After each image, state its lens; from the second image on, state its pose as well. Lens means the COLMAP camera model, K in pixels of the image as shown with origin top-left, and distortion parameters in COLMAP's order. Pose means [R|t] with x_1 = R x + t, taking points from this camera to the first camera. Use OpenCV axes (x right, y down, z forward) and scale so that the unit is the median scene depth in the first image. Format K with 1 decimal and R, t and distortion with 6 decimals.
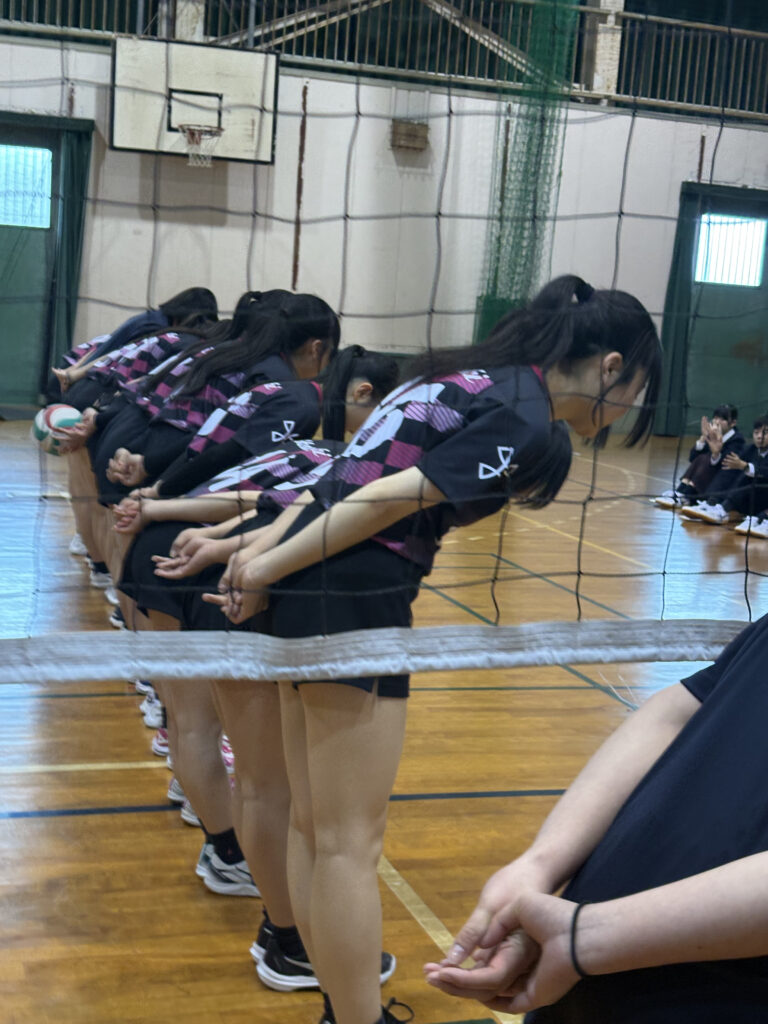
lens RADIAL K [[1860.2, 0, 384.0], [0, 1860.2, 512.0], [0, 0, 1]] dist [0.319543, -2.286596]
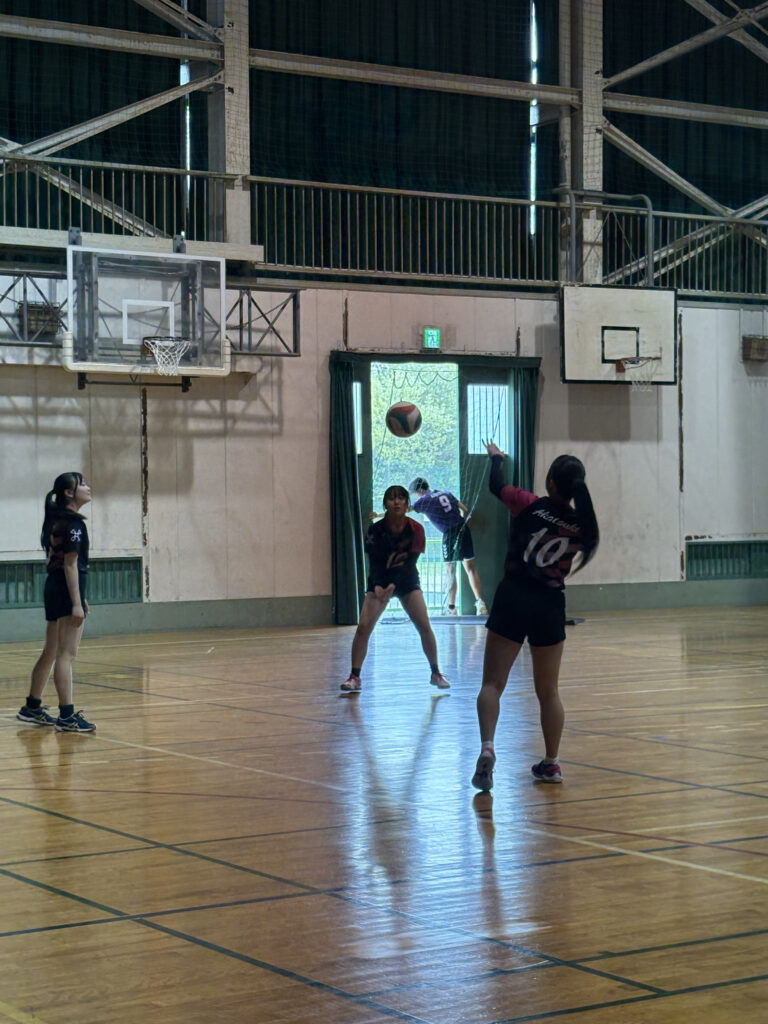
lens RADIAL K [[2065.9, 0, 384.0], [0, 2065.9, 512.0], [0, 0, 1]] dist [0.383824, -2.076120]
pose [[0.975210, -0.080537, 0.206105, -0.485683], [0.100283, 0.991130, -0.087208, -0.014939], [-0.197253, 0.105715, 0.974636, -0.185709]]
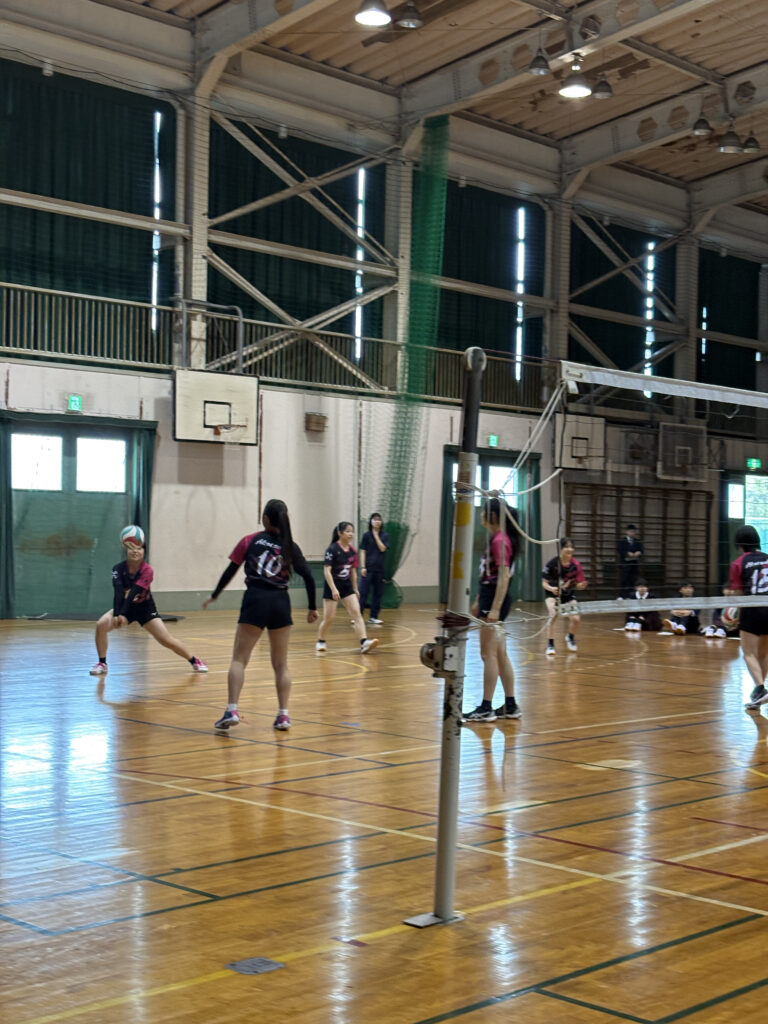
lens RADIAL K [[1550.0, 0, 384.0], [0, 1550.0, 512.0], [0, 0, 1]] dist [0.197181, -0.841376]
pose [[0.903137, -0.051204, 0.426289, -0.501203], [0.094656, 0.992180, -0.081362, -0.015476], [-0.418789, 0.113831, 0.900921, -0.191562]]
